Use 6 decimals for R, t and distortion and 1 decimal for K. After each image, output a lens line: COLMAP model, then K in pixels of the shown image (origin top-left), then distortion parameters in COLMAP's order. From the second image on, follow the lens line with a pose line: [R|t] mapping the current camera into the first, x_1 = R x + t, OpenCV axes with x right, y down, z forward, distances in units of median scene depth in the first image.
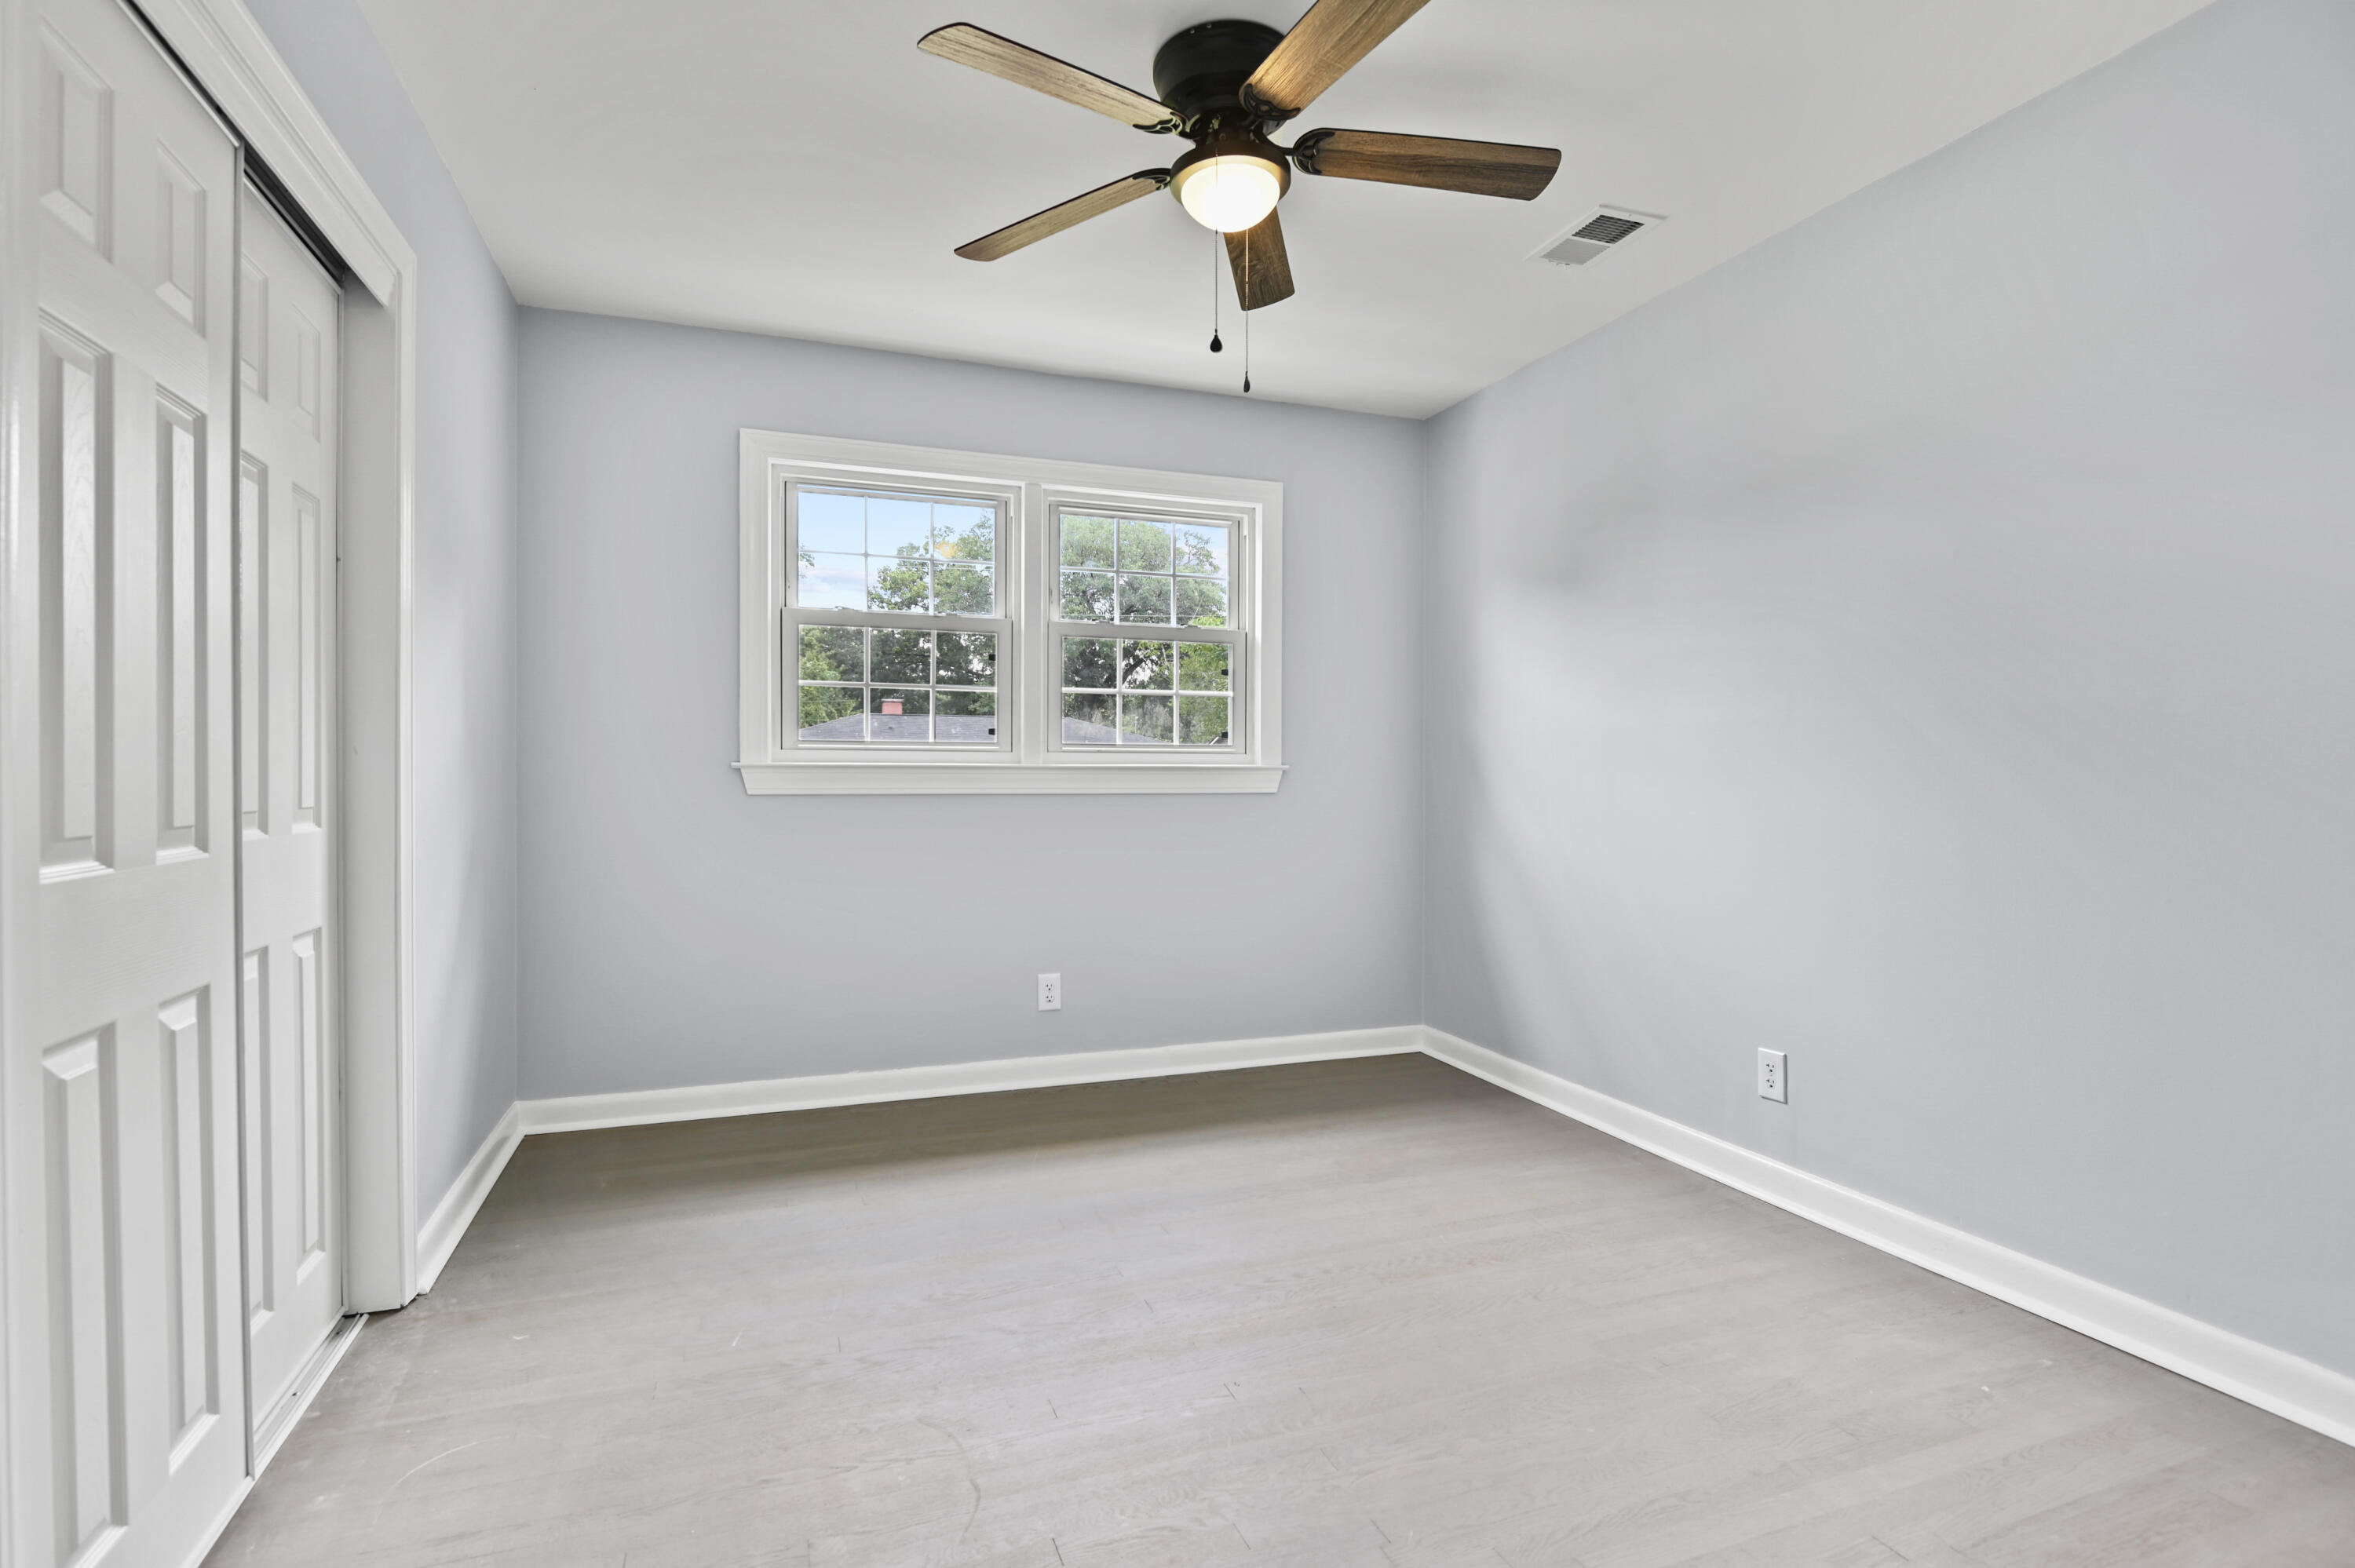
lens RADIAL K [[1108.2, 0, 1177.6], [0, 1108.2, 777.3], [0, 0, 1]] dist [-0.012317, -0.000930]
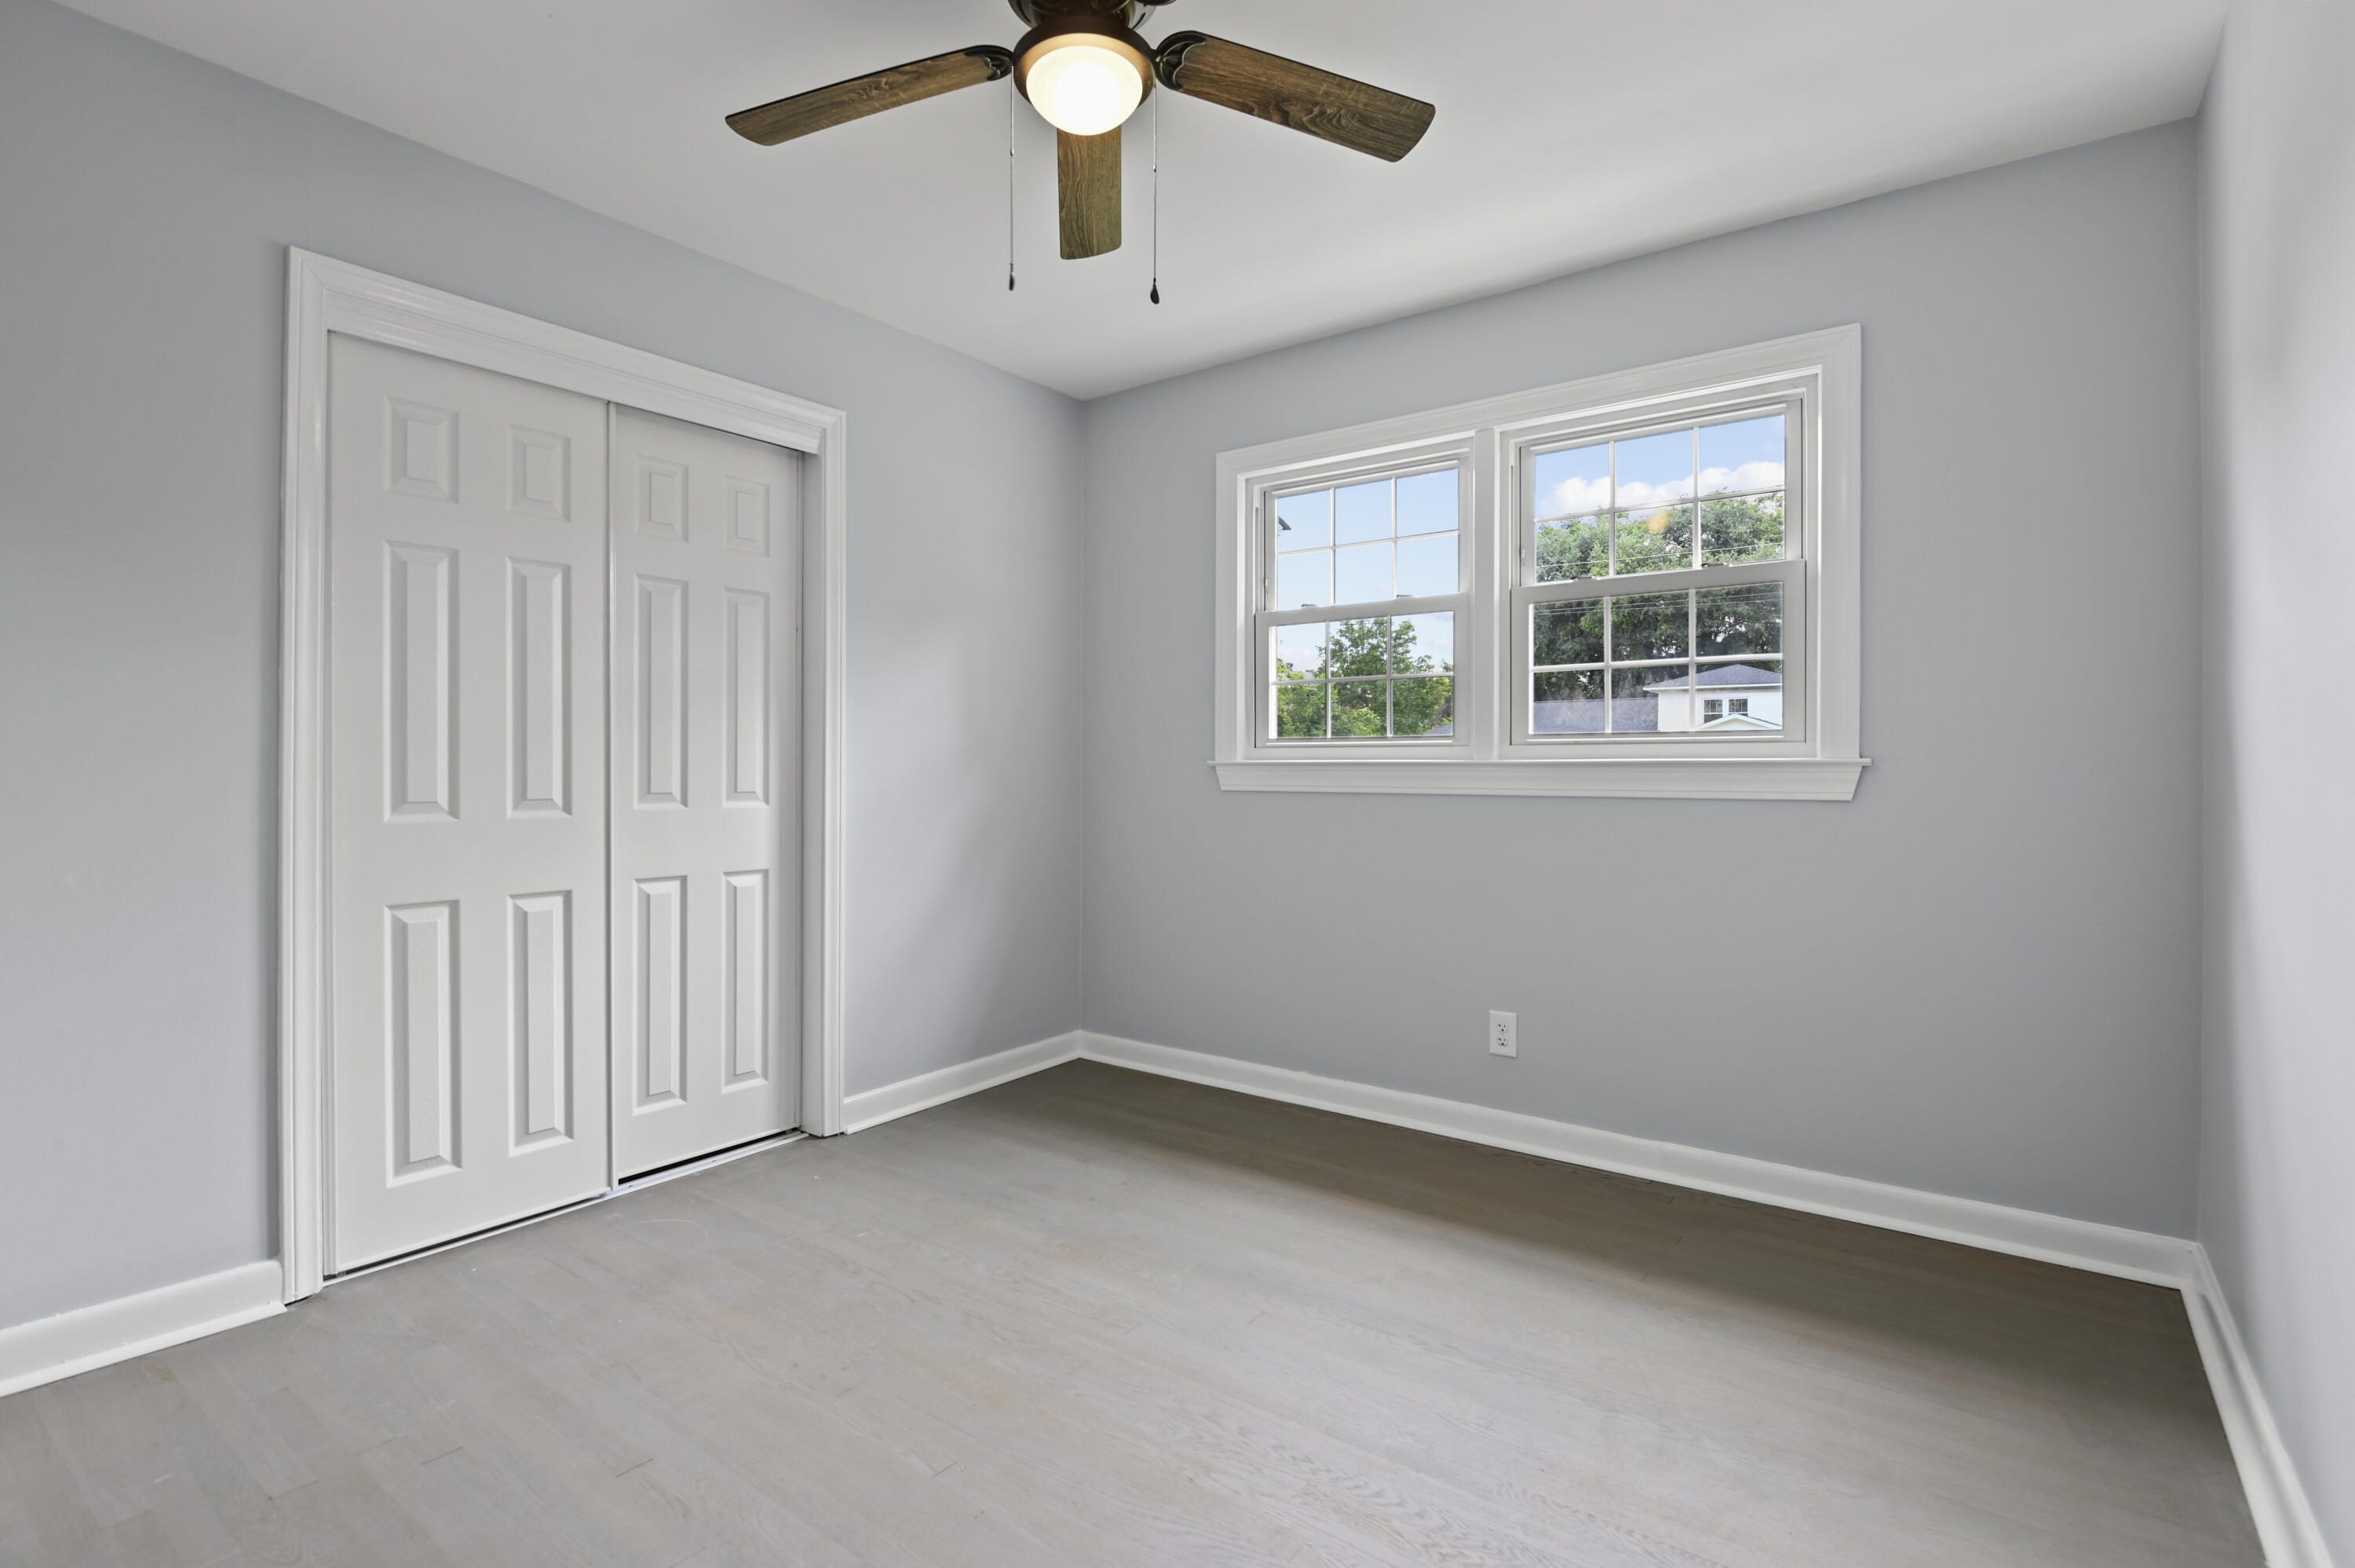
lens RADIAL K [[1108.2, 0, 1177.6], [0, 1108.2, 777.3], [0, 0, 1]] dist [-0.012317, -0.000930]
pose [[0.544784, 0.005204, -0.838561, 0.424950], [-0.003143, 0.999986, 0.004163, -0.001580], [0.838571, 0.000368, 0.544792, 0.323674]]
